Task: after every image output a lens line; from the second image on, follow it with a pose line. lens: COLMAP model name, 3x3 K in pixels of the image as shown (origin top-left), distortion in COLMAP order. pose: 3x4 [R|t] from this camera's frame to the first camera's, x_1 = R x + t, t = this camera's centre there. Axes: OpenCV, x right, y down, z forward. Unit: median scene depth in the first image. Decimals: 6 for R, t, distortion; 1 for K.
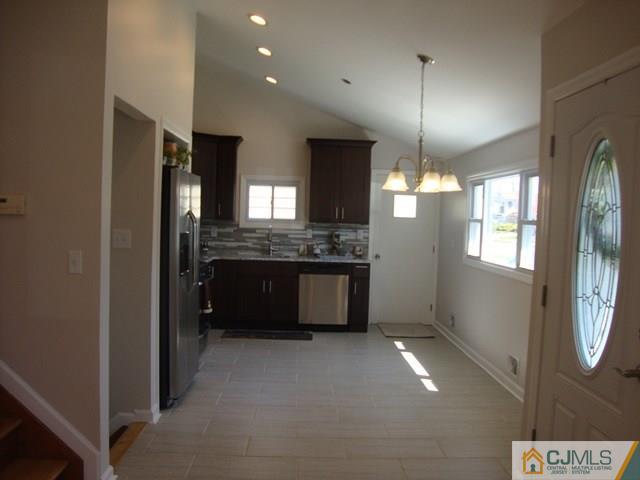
lens RADIAL K [[582.5, 0, 318.9], [0, 582.5, 239.6], [0, 0, 1]] dist [-0.161884, 0.108352]
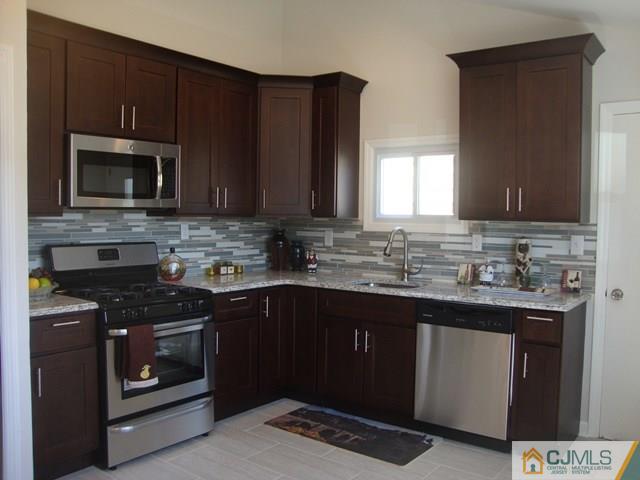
lens RADIAL K [[582.5, 0, 322.5], [0, 582.5, 244.7], [0, 0, 1]] dist [-0.161884, 0.108352]
pose [[0.765822, 0.011928, -0.642942, 0.208176], [-0.015050, 0.999887, 0.000625, -0.006633], [0.642876, 0.009198, 0.765915, 0.521832]]
